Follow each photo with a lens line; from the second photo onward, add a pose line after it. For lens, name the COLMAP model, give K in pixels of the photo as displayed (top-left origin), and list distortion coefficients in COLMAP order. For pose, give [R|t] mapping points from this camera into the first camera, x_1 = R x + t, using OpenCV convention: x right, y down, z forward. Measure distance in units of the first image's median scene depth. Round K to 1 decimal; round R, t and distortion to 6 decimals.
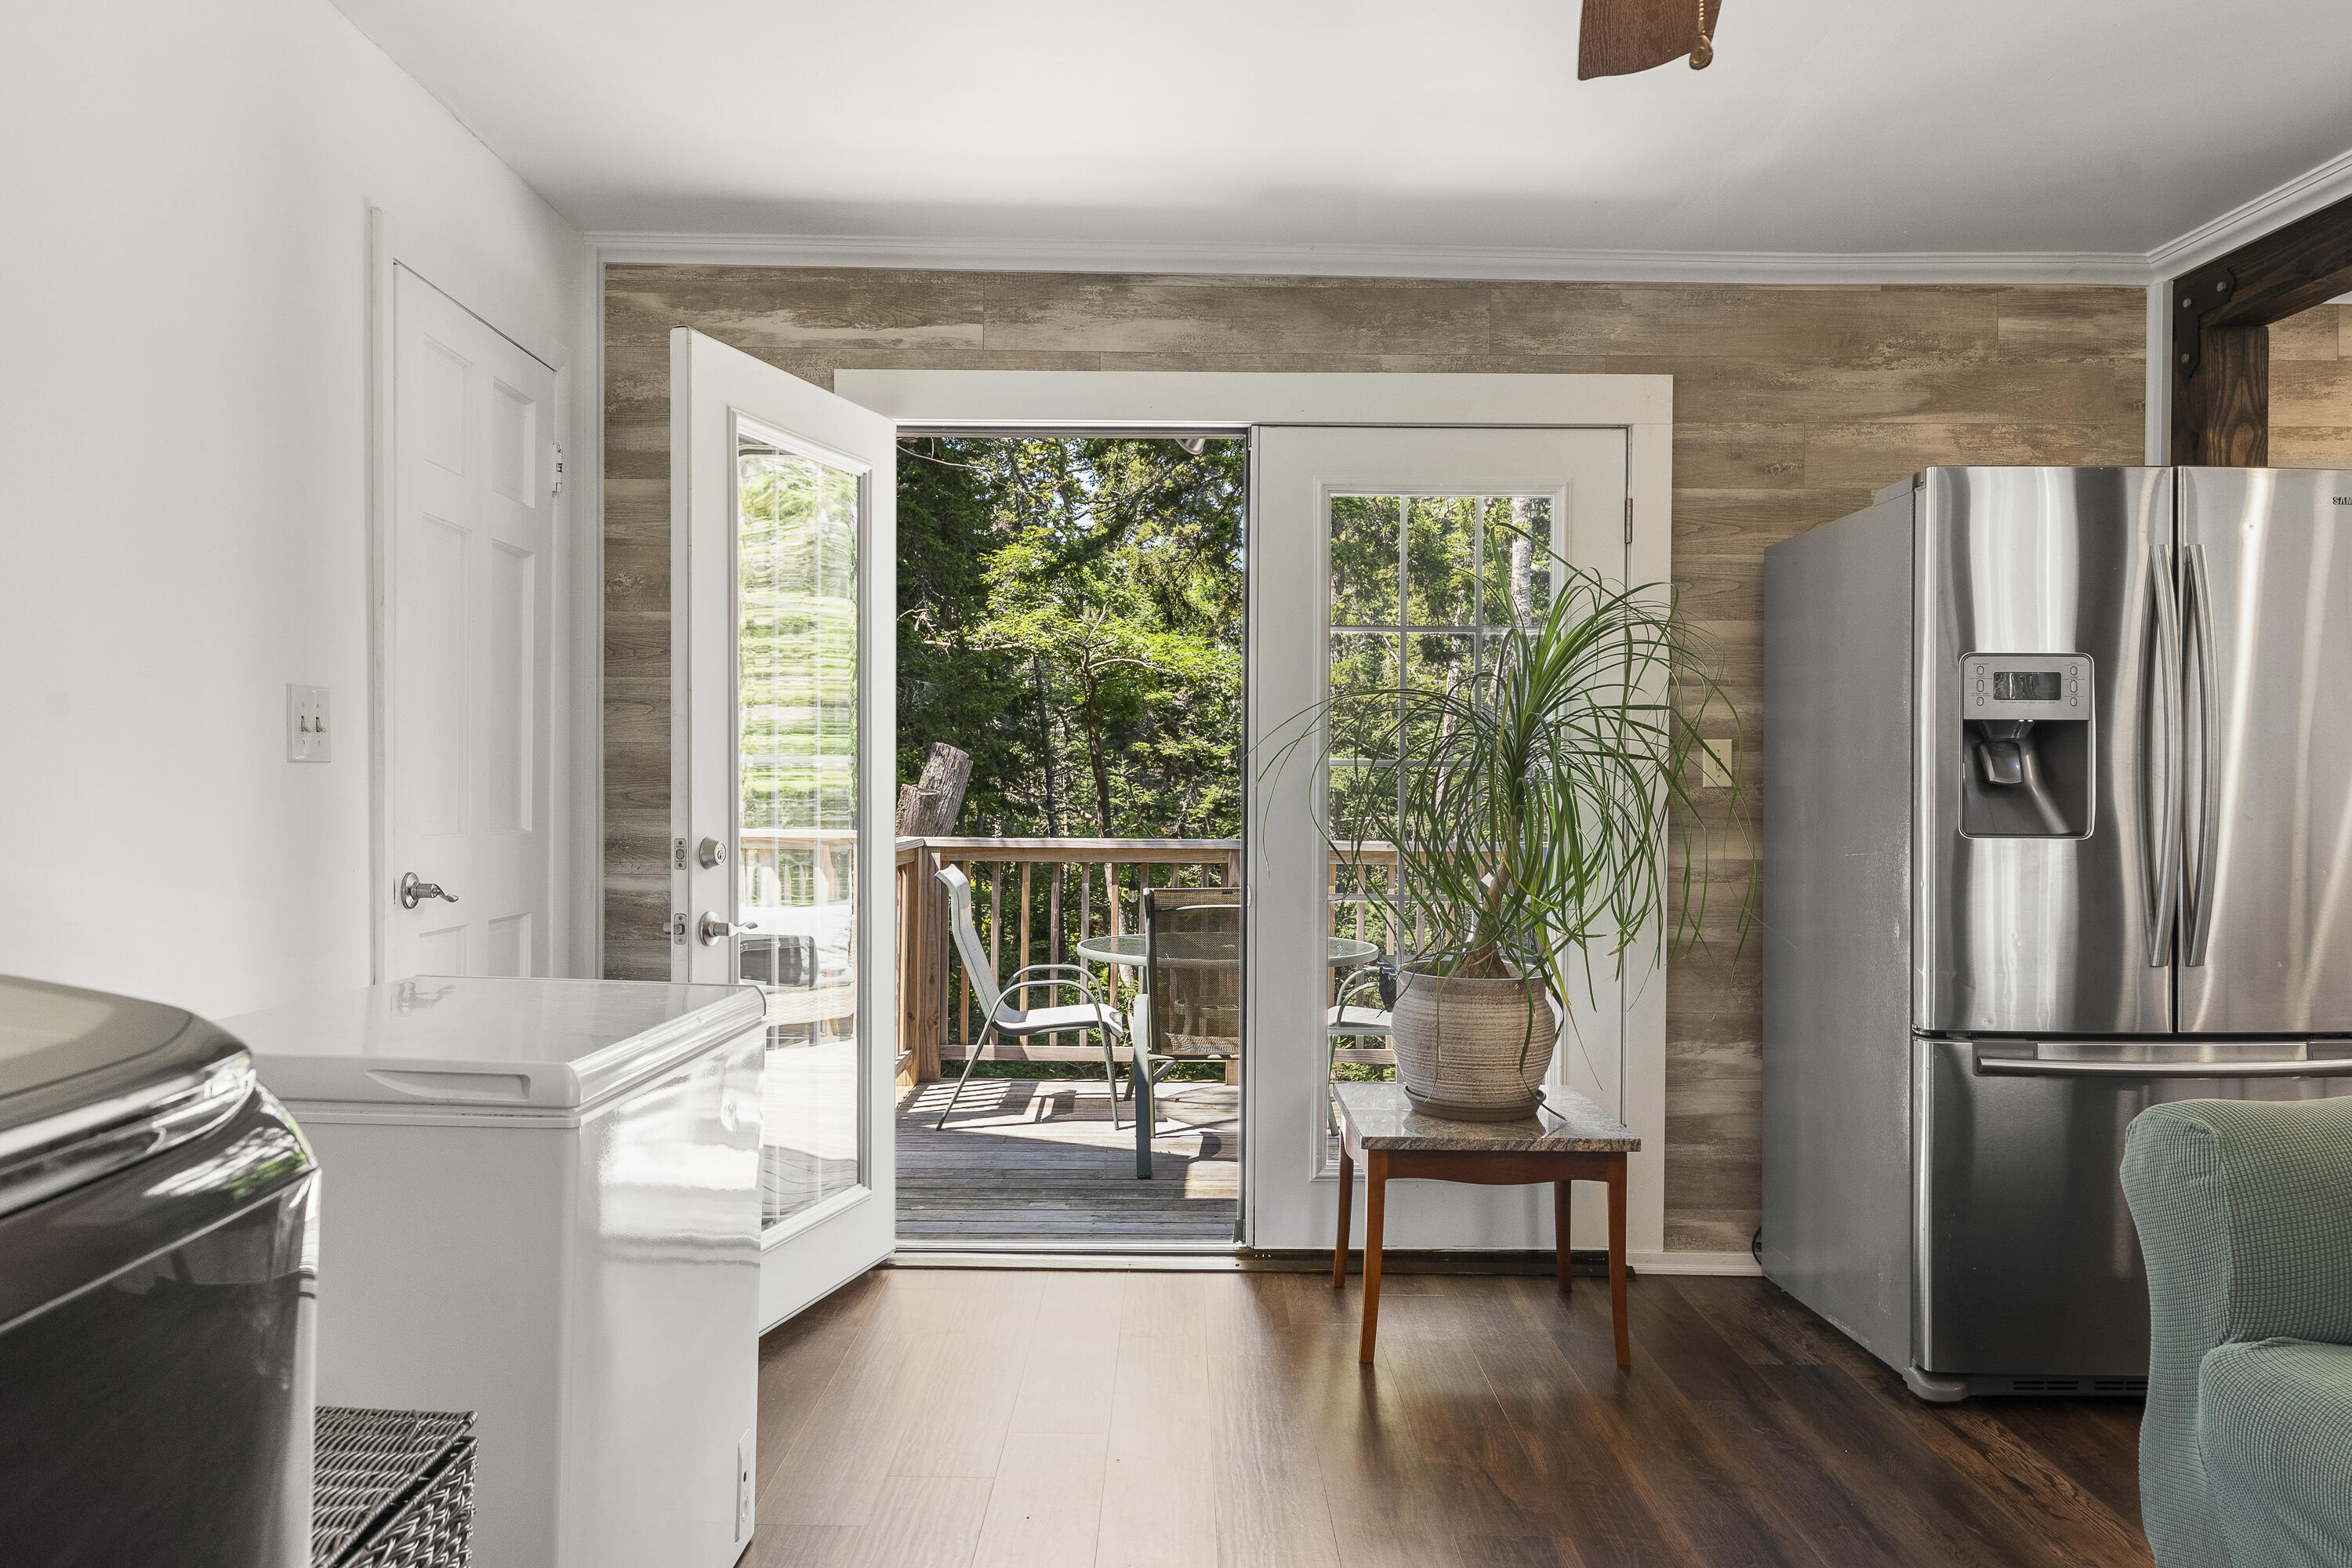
lens RADIAL K [[1715.9, 0, 1168.0], [0, 1715.9, 782.3], [0, 0, 1]] dist [0.006172, 0.000901]
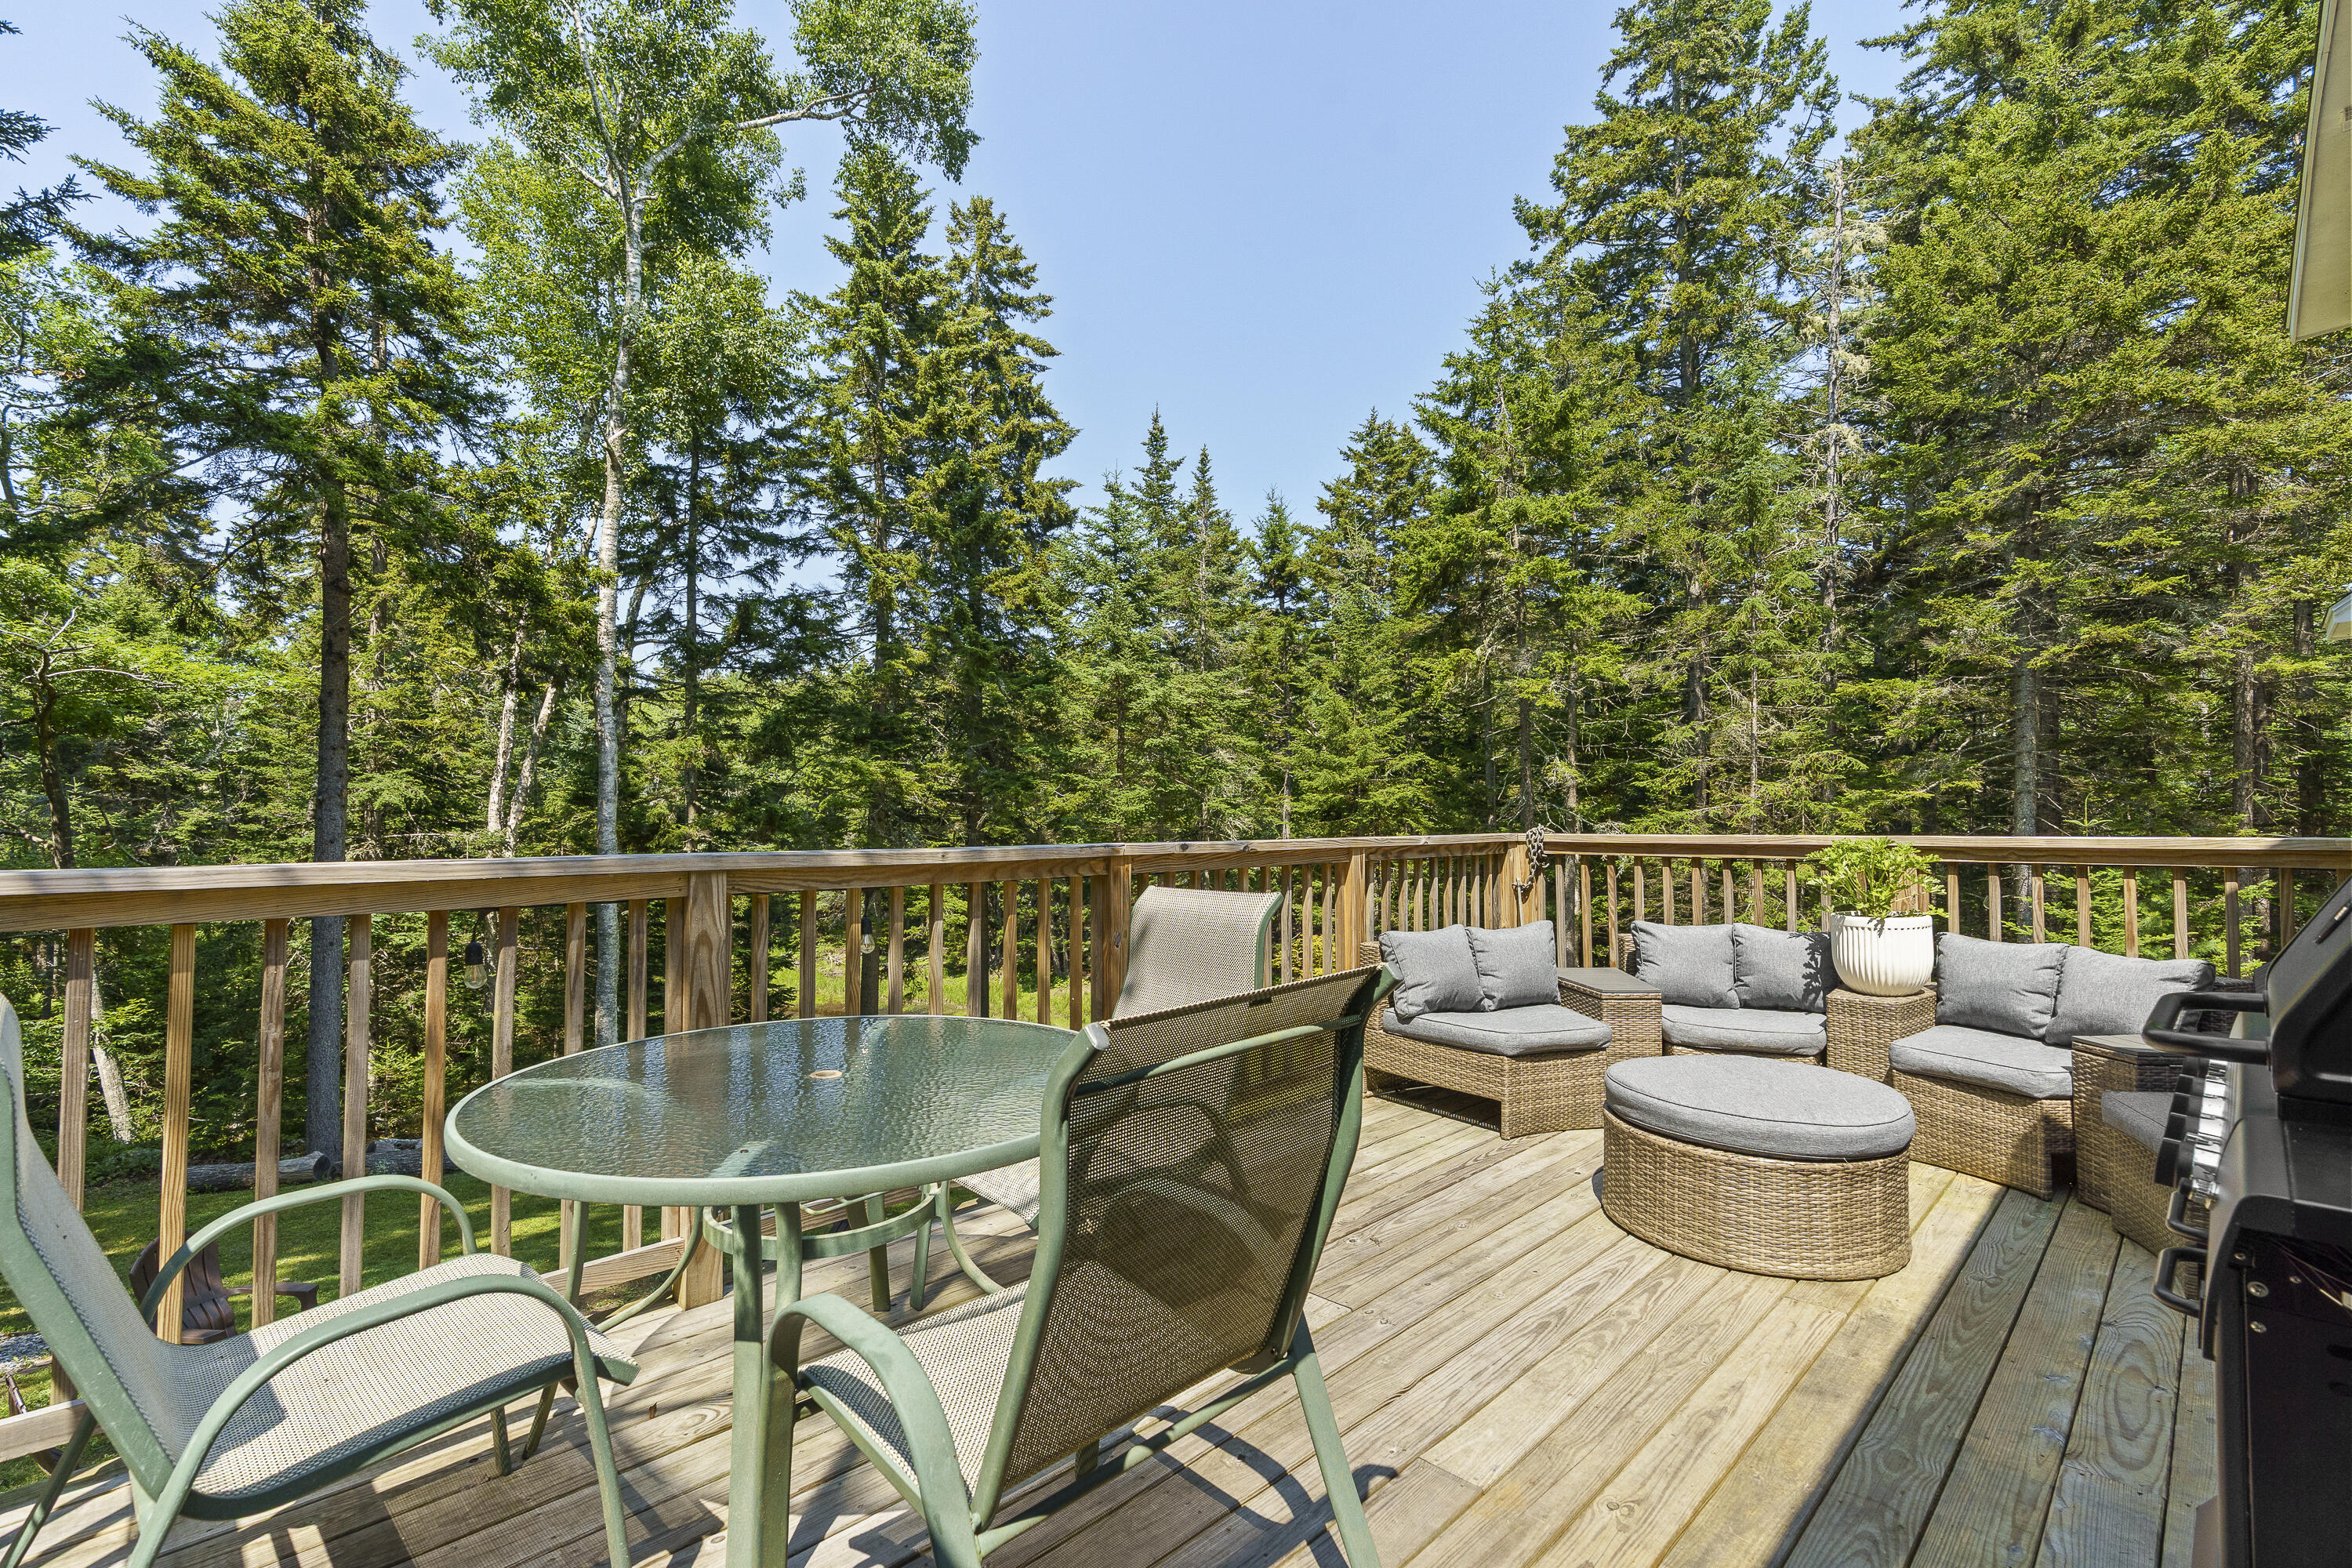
lens RADIAL K [[1100.2, 0, 1167.5], [0, 1100.2, 785.3], [0, 0, 1]] dist [-0.000073, -0.000256]
pose [[0.717778, 0.013060, 0.696149, -0.025095], [0.002230, 0.999776, -0.021056, 0.005082], [-0.696268, 0.016667, 0.717588, 0.164807]]
